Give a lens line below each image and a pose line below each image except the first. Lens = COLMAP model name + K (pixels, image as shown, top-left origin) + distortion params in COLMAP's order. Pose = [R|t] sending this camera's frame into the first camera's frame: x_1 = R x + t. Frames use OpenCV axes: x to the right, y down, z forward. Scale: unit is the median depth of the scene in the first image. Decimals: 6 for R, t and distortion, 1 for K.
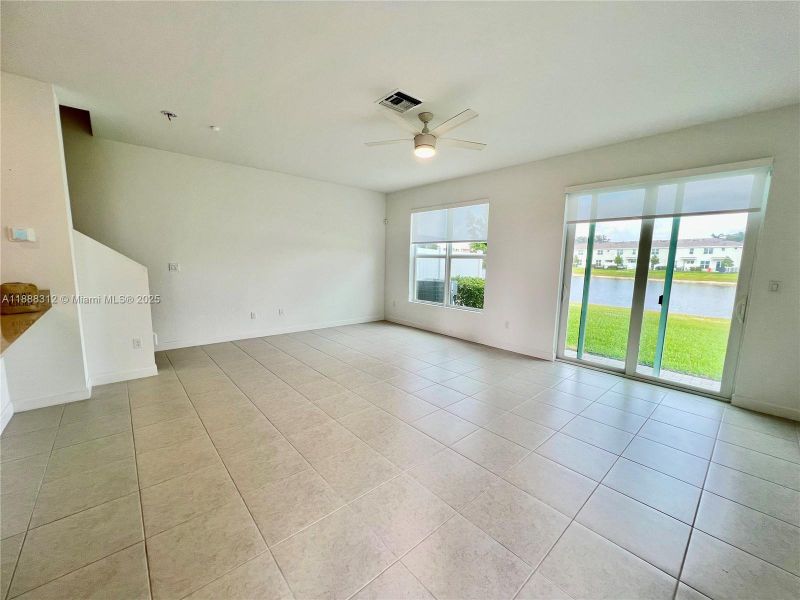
lens RADIAL K [[319.8, 0, 401.5], [0, 319.8, 300.4], [0, 0, 1]] dist [0.002937, -0.001169]
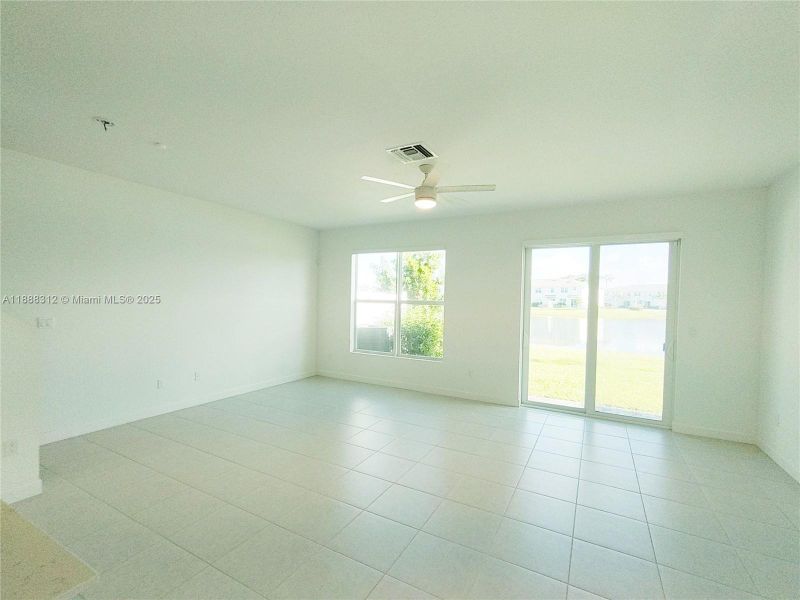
lens RADIAL K [[360.9, 0, 400.0], [0, 360.9, 306.0], [0, 0, 1]] dist [0.007914, 0.002280]
pose [[0.942661, -0.007319, 0.333672, -0.202246], [0.040817, 0.994783, -0.093490, -0.028012], [-0.331247, 0.101748, 0.938042, 0.015606]]
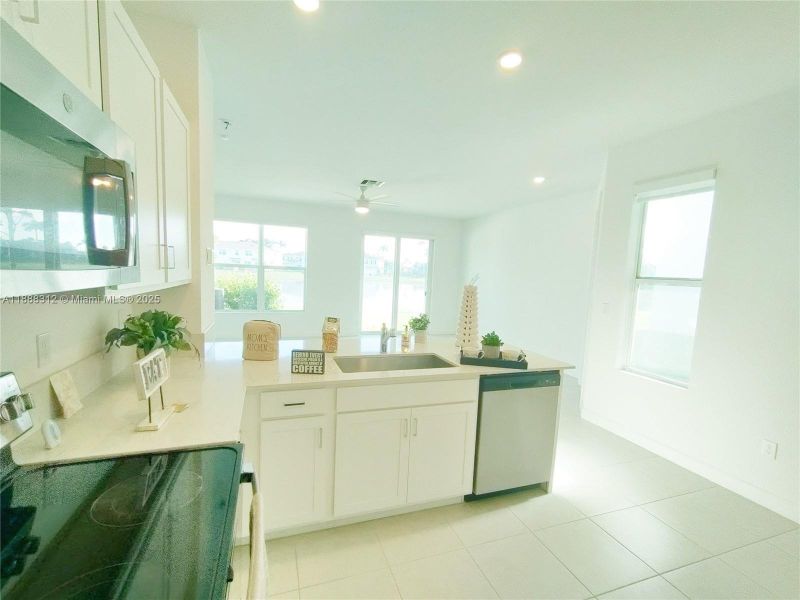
lens RADIAL K [[360.6, 0, 398.3], [0, 360.6, 302.8], [0, 0, 1]] dist [-0.000544, -0.000015]
pose [[0.376433, -0.082748, 0.922741, -0.853061], [0.081827, 0.995080, 0.055853, -0.044772], [-0.922823, 0.054480, 0.381352, 0.092581]]
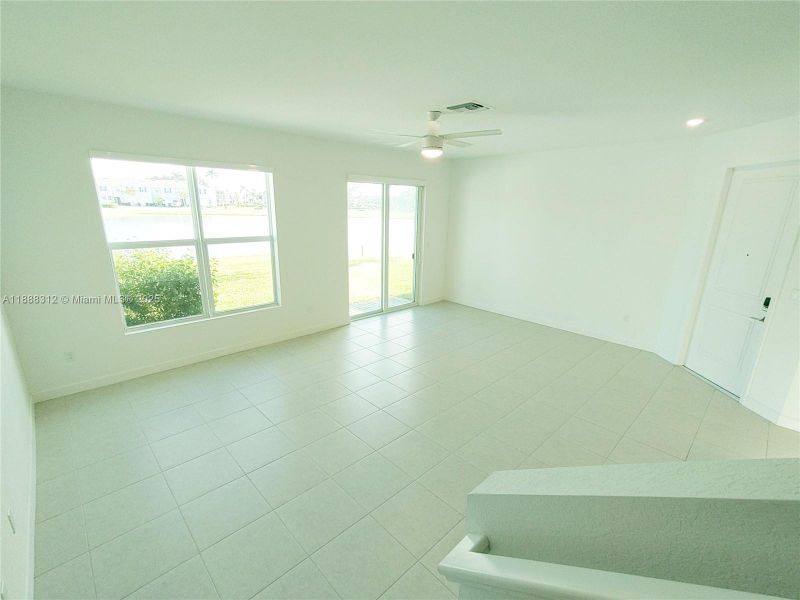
lens RADIAL K [[367.6, 0, 396.7], [0, 367.6, 304.9], [0, 0, 1]] dist [0.020212, 0.001165]
pose [[-0.037057, -0.283877, 0.958144, -0.633632], [0.109278, 0.951902, 0.286254, -0.191832], [-0.993320, 0.115311, -0.004253, 0.636692]]
